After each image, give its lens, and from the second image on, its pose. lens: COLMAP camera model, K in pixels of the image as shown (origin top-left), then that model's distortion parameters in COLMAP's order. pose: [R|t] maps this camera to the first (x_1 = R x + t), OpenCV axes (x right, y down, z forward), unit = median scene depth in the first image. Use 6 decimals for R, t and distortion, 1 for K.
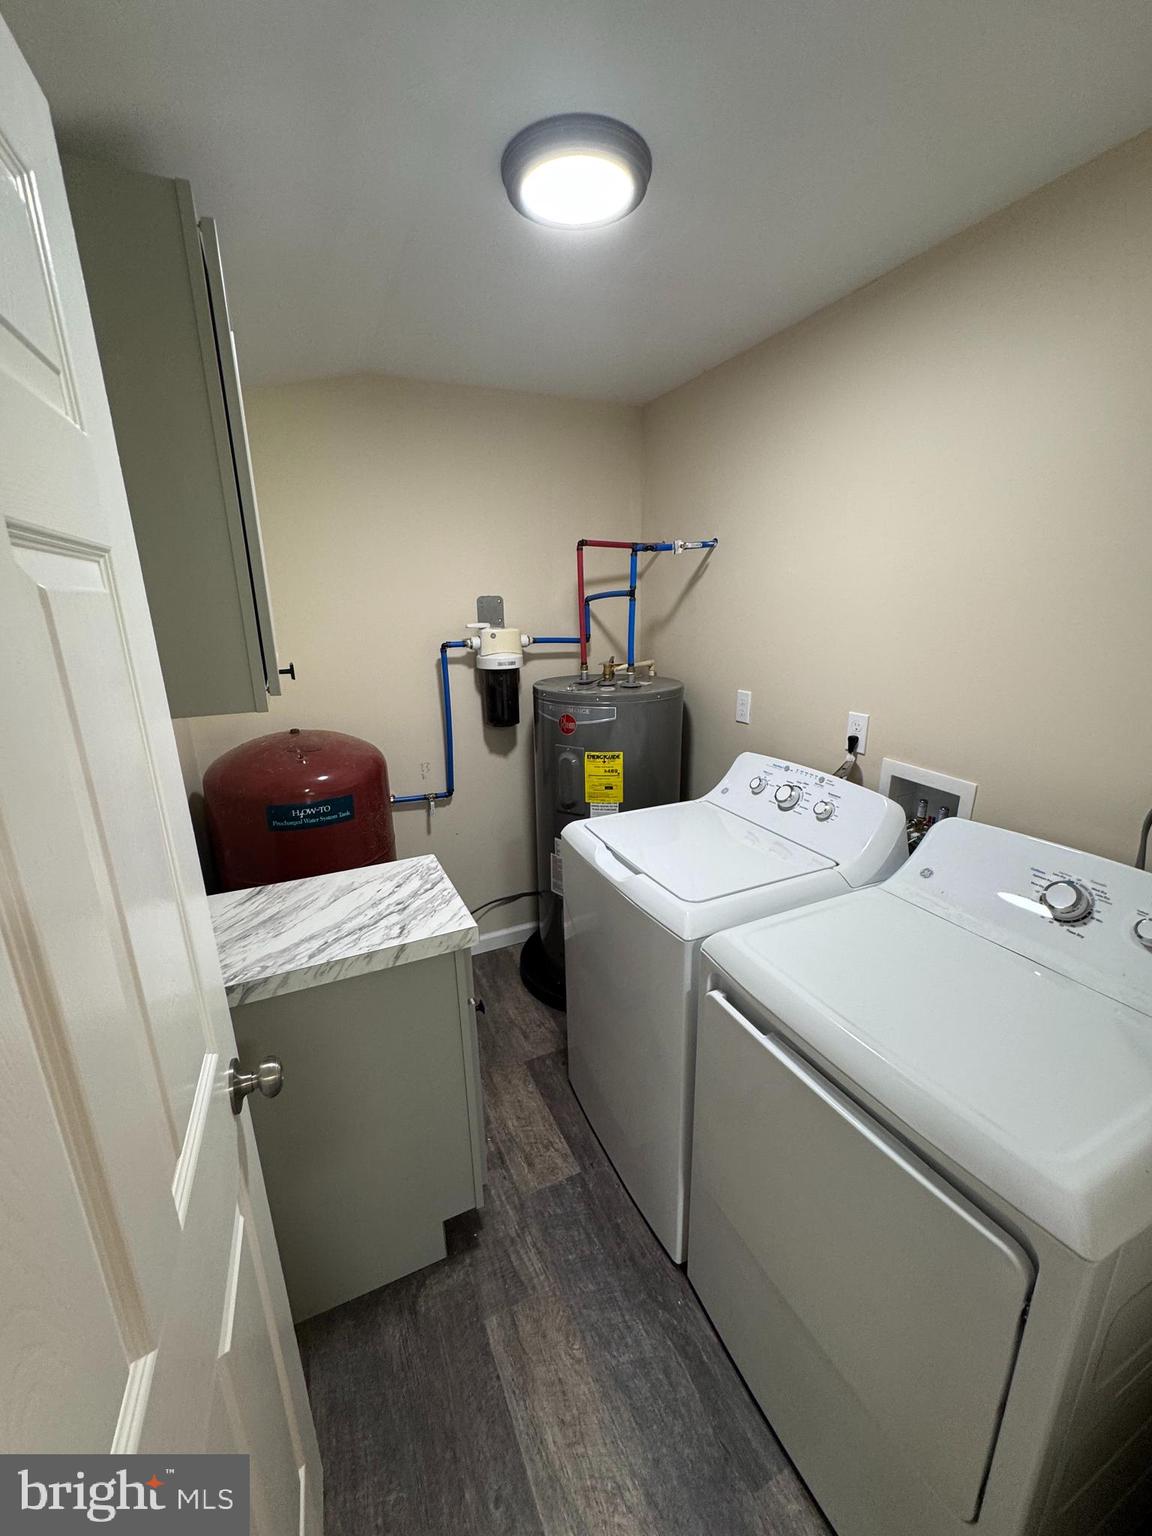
lens RADIAL K [[615.8, 0, 572.4], [0, 615.8, 773.8], [0, 0, 1]] dist [-0.001569, 0.000819]
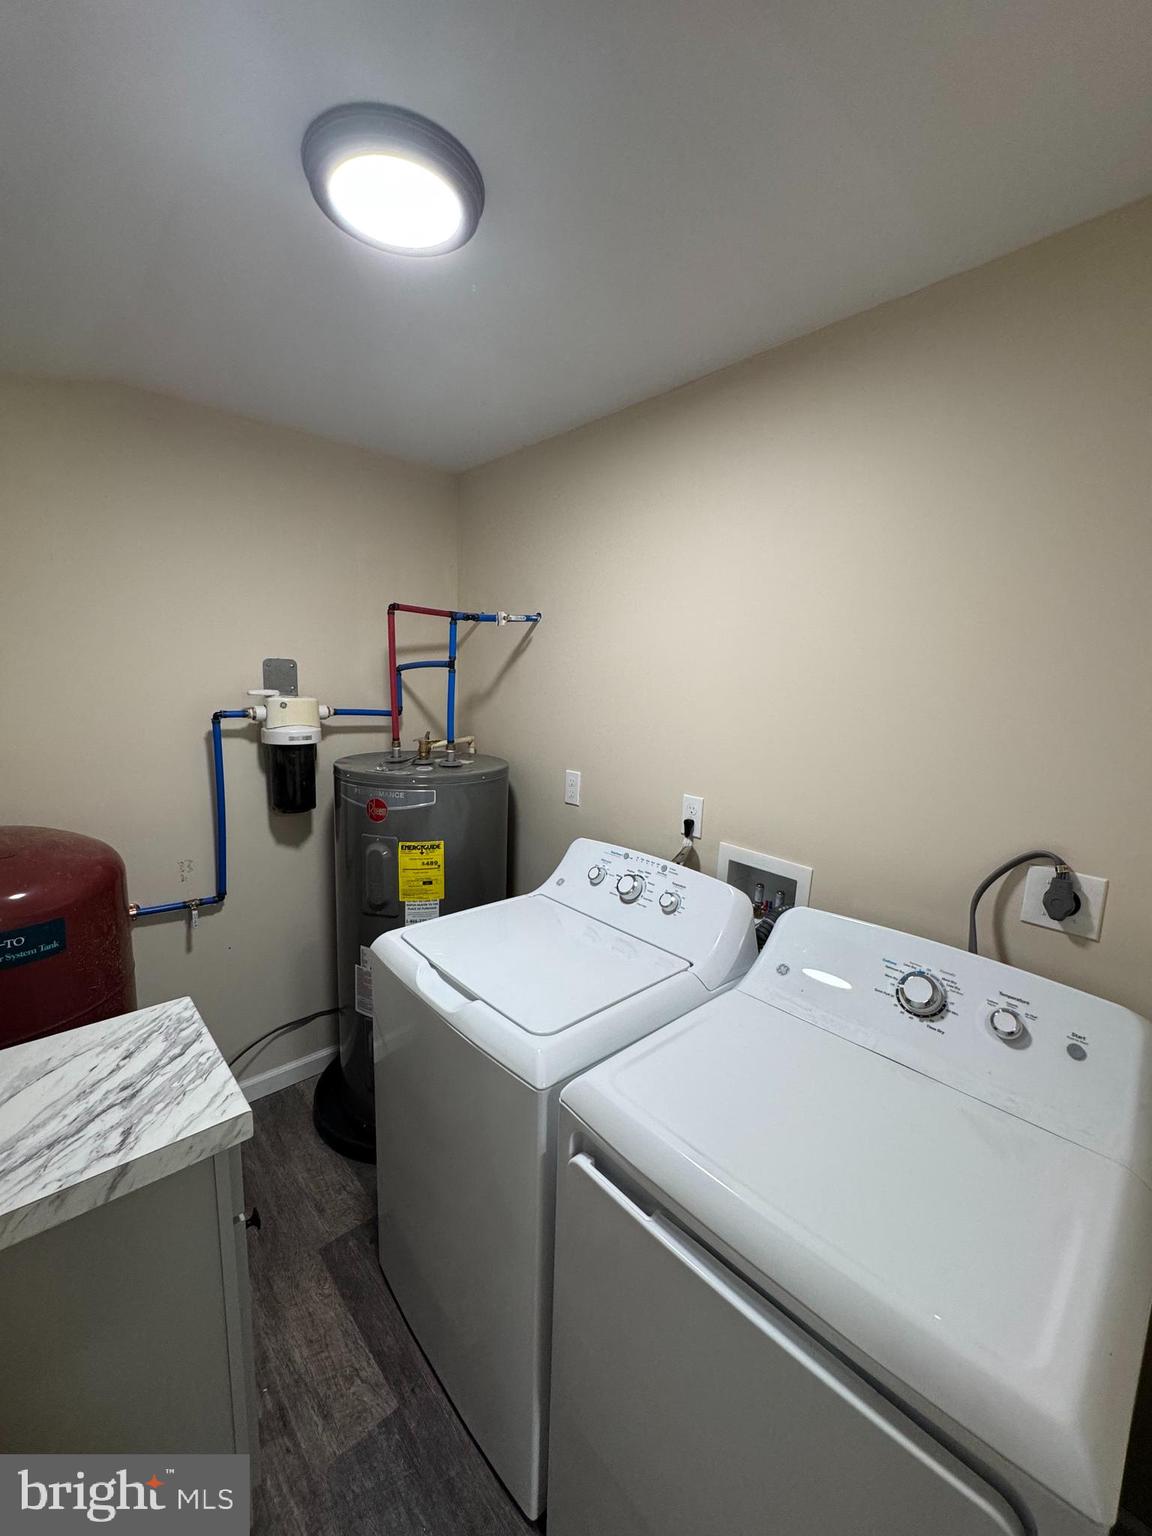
lens RADIAL K [[615.8, 0, 570.6], [0, 615.8, 769.3], [0, 0, 1]] dist [-0.001569, 0.000819]
pose [[0.952564, -0.000300, 0.304337, -0.015018], [0.037056, 0.992674, -0.115003, -0.035724], [-0.302073, 0.120826, 0.945597, 0.133148]]
